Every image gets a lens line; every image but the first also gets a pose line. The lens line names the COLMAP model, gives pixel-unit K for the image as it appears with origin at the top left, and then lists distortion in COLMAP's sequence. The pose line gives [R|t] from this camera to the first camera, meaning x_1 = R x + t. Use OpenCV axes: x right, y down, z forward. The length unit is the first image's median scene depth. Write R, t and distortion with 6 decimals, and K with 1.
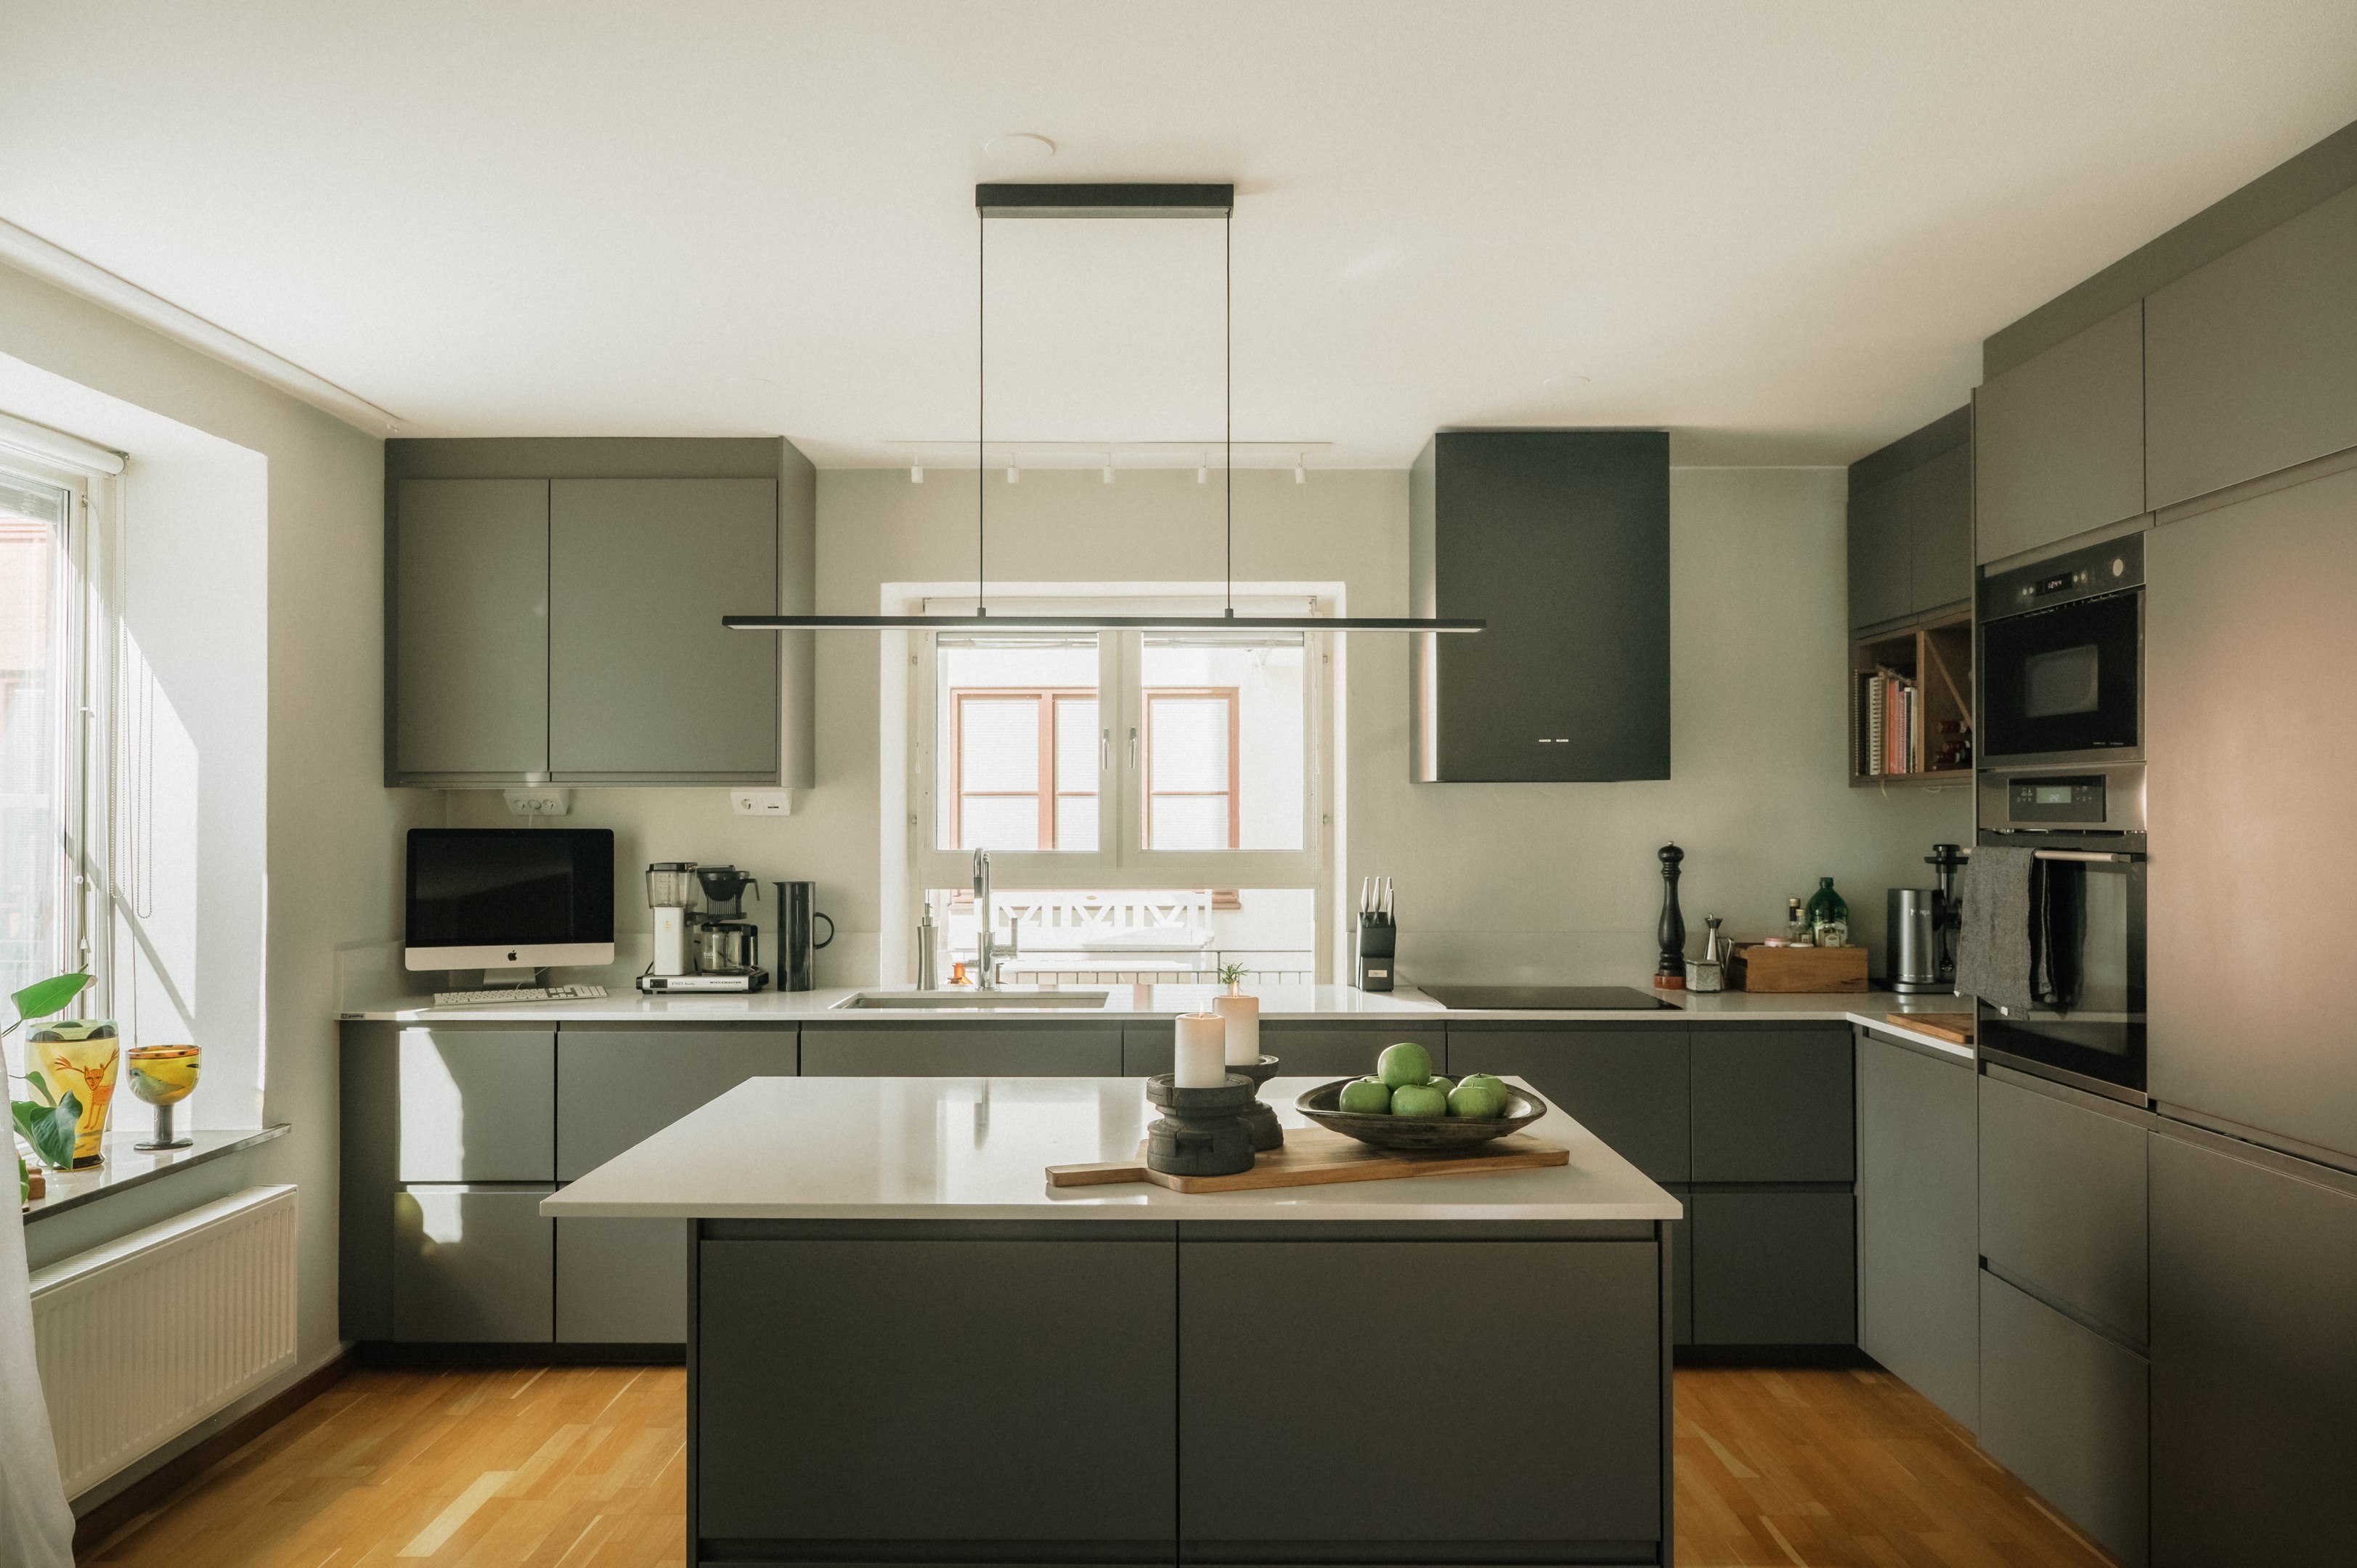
lens RADIAL K [[1656.4, 0, 1168.7], [0, 1656.4, 794.1], [0, 0, 1]] dist [-0.000774, 0.001520]
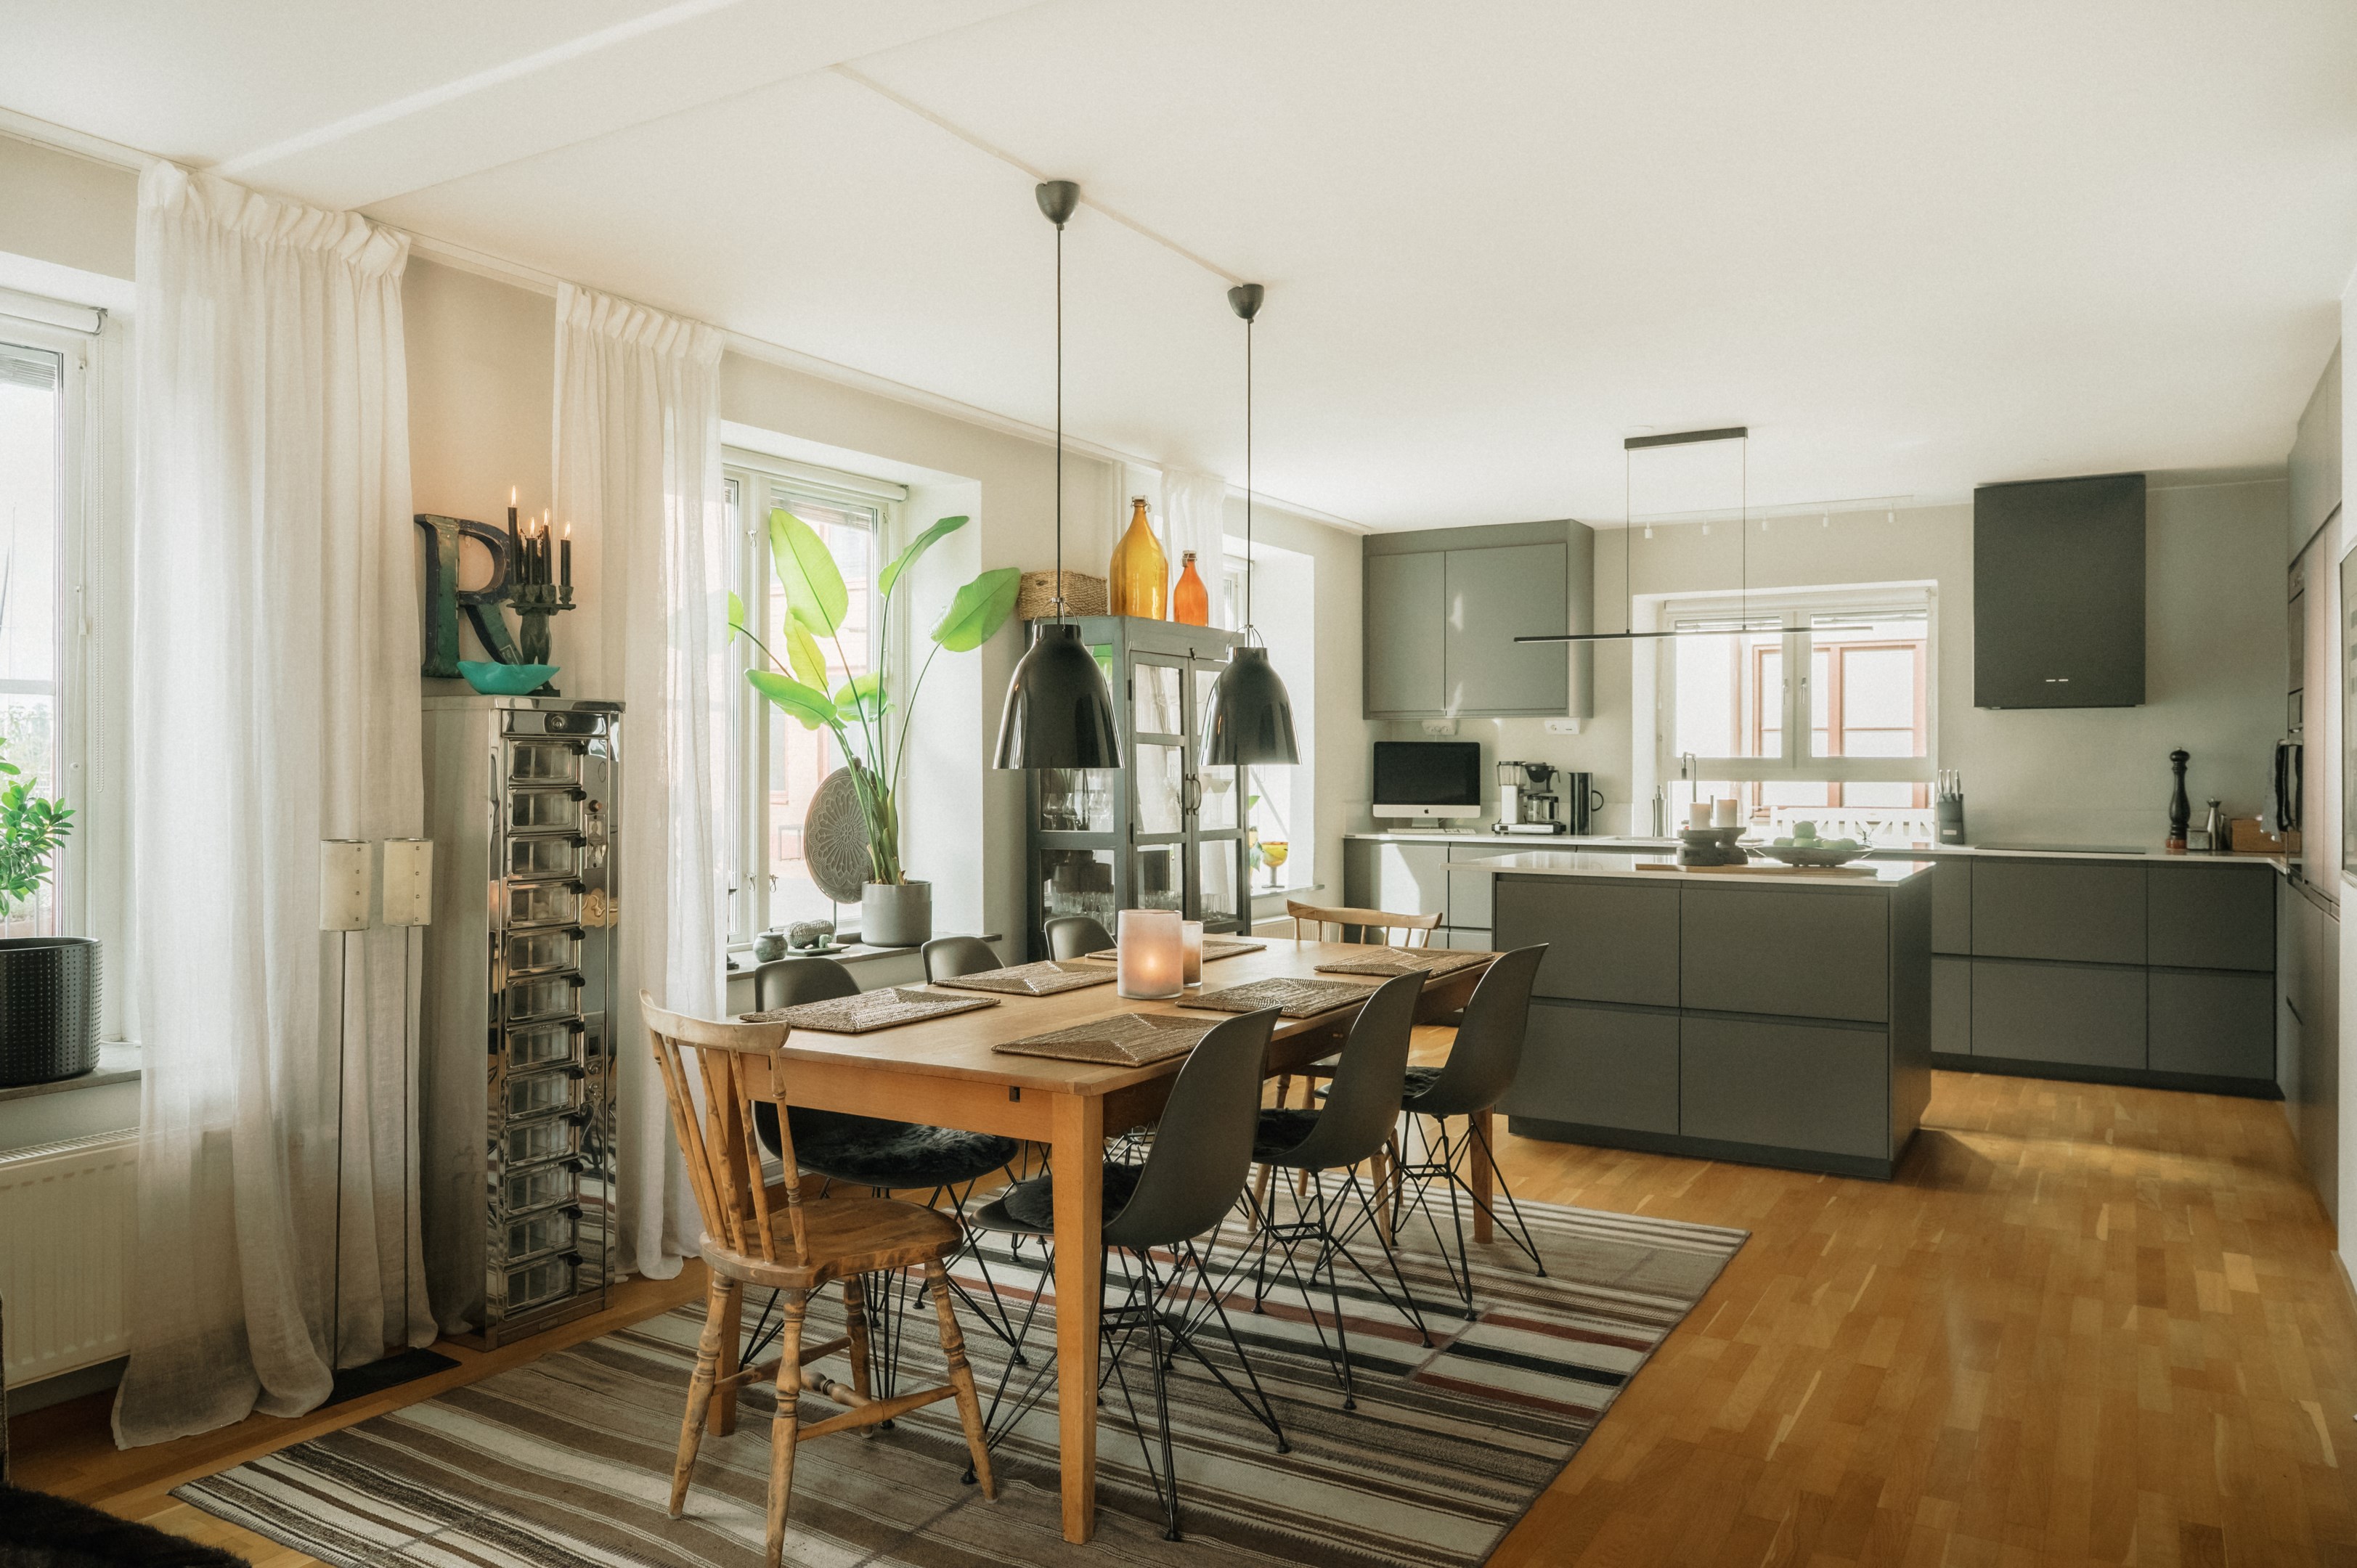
lens RADIAL K [[1605.5, 0, 1194.2], [0, 1605.5, 773.5], [0, 0, 1]] dist [-0.000289, 0.005237]
pose [[0.868387, 0.005144, -0.495861, 0.256234], [0.004086, 0.999838, 0.017529, 0.023522], [0.495871, -0.017248, 0.868225, -0.656499]]
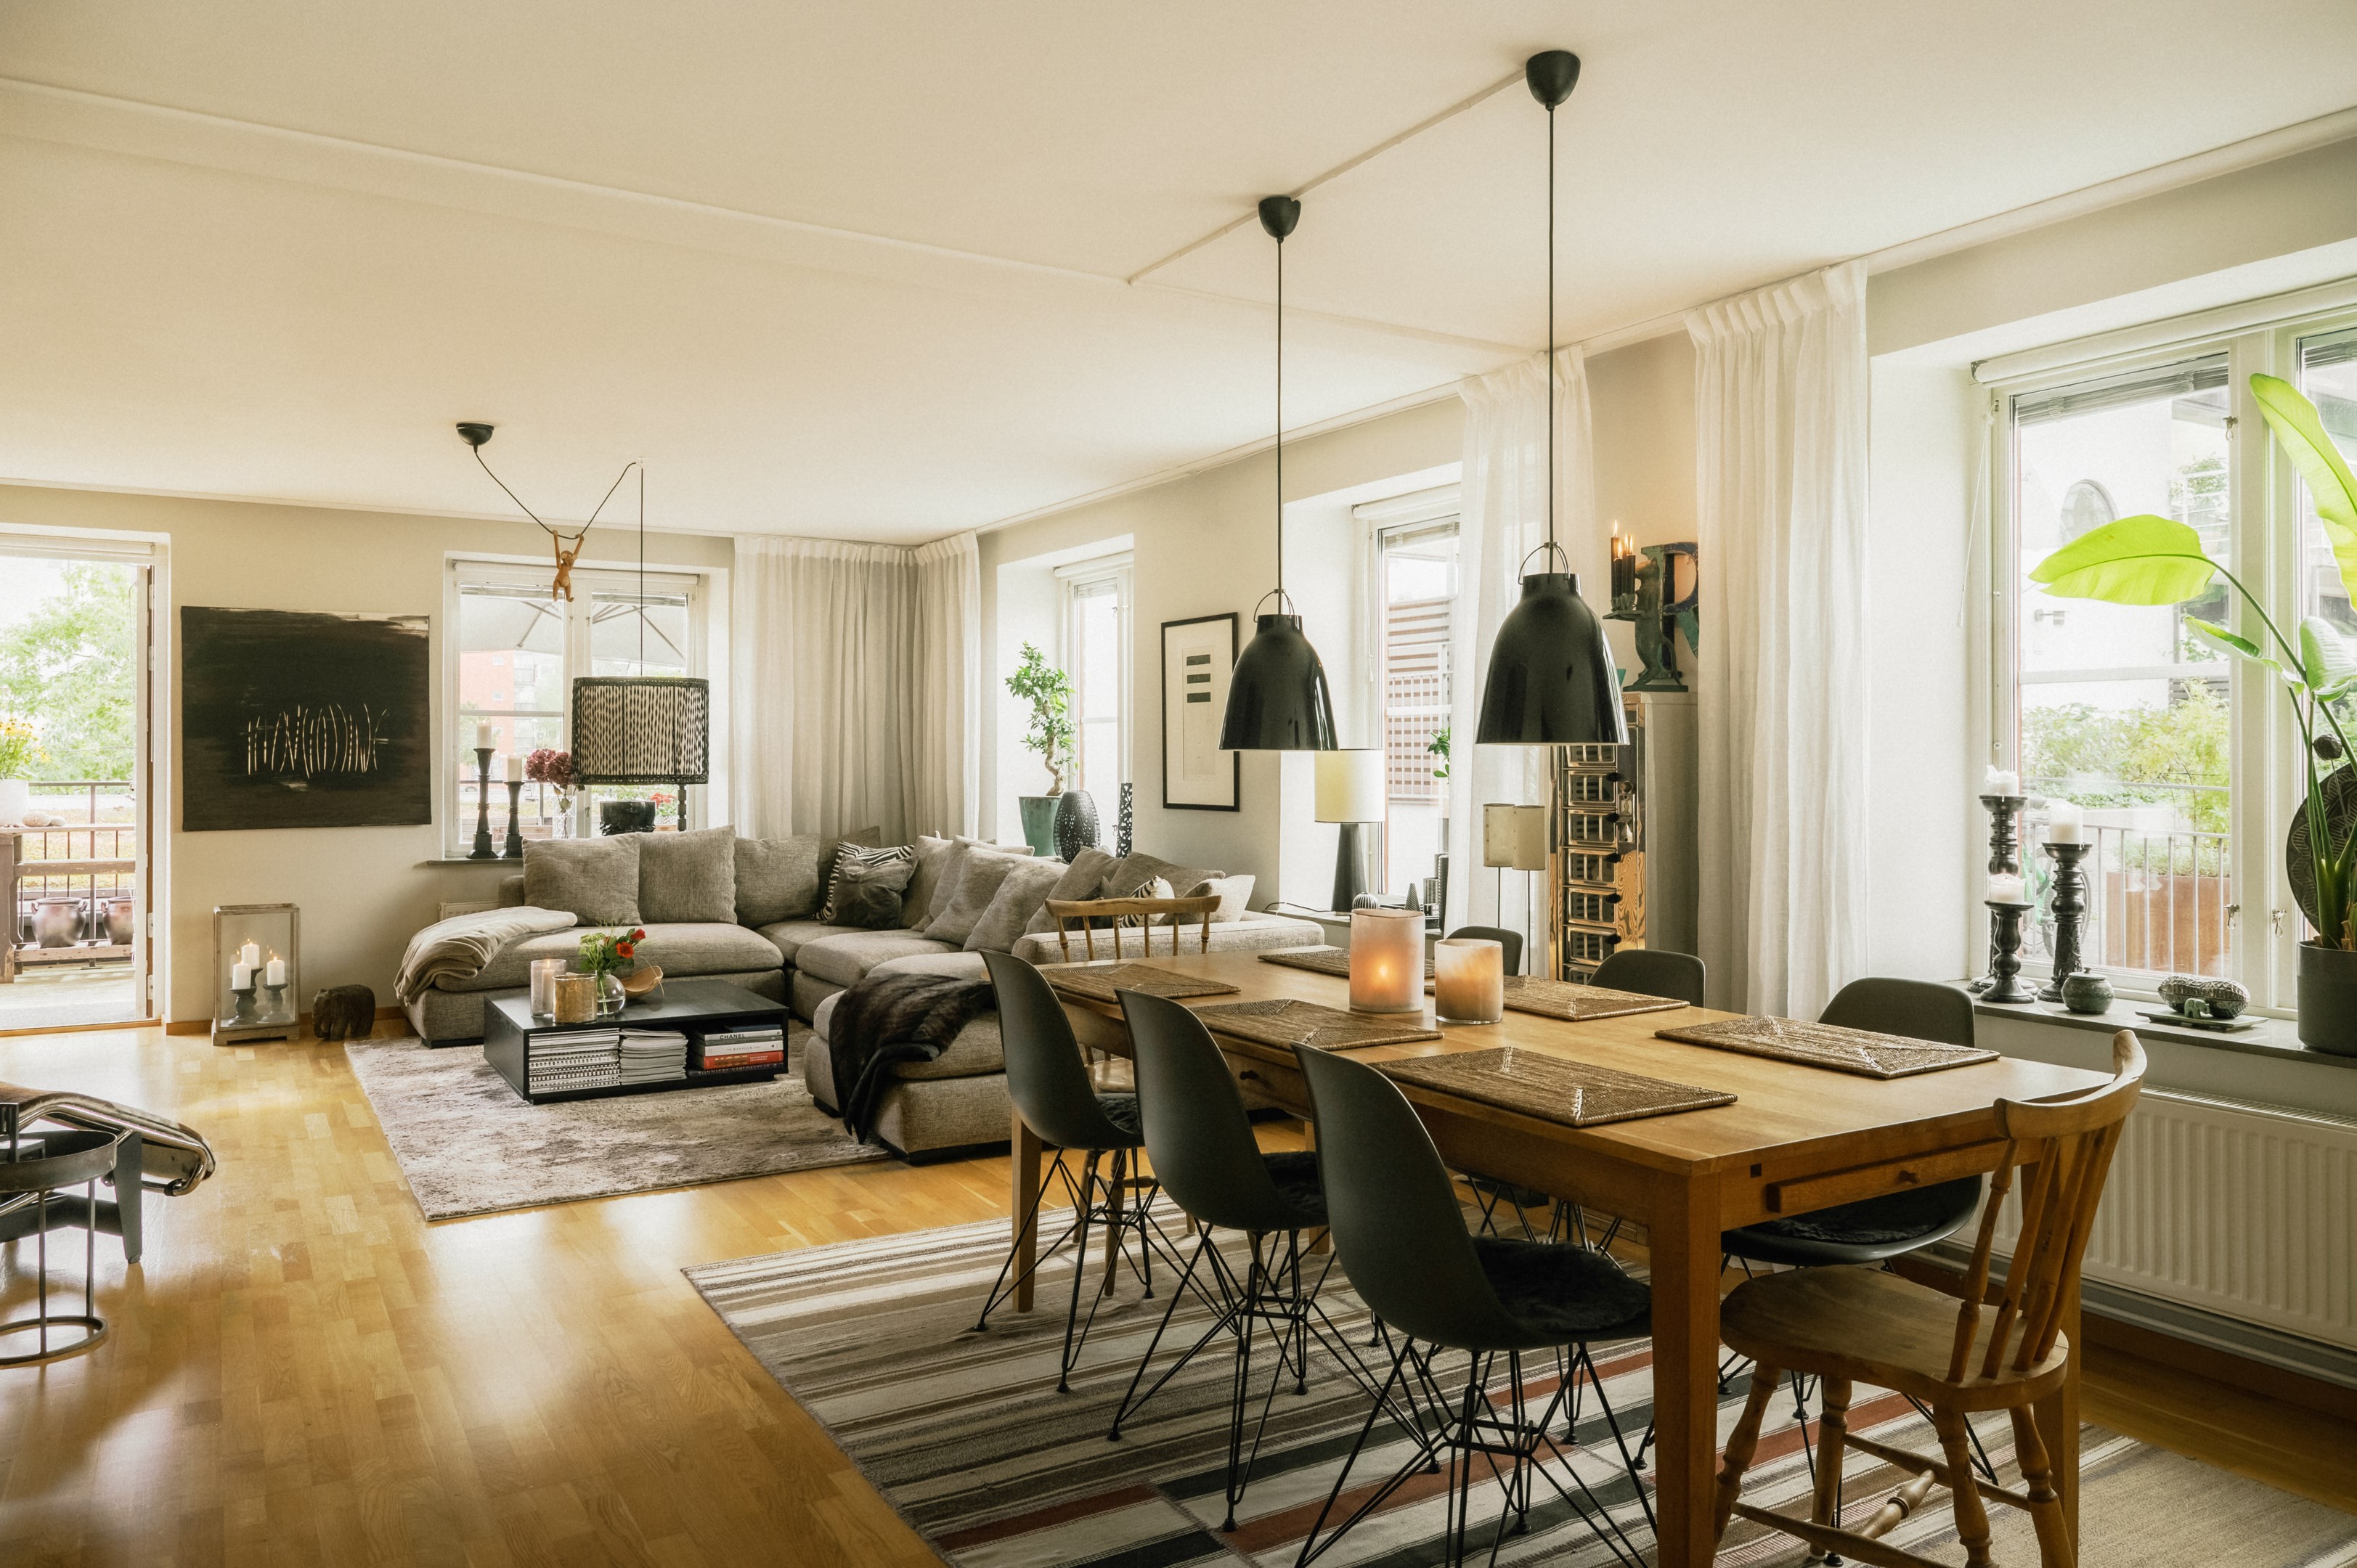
lens RADIAL K [[1605.5, 0, 1179.6], [0, 1605.5, 777.1], [0, 0, 1]] dist [-0.000289, 0.005237]
pose [[-0.850726, 0.005386, -0.525581, 0.286246], [0.005995, 0.999982, 0.000544, 0.044318], [0.525575, -0.002688, -0.850743, 0.512869]]
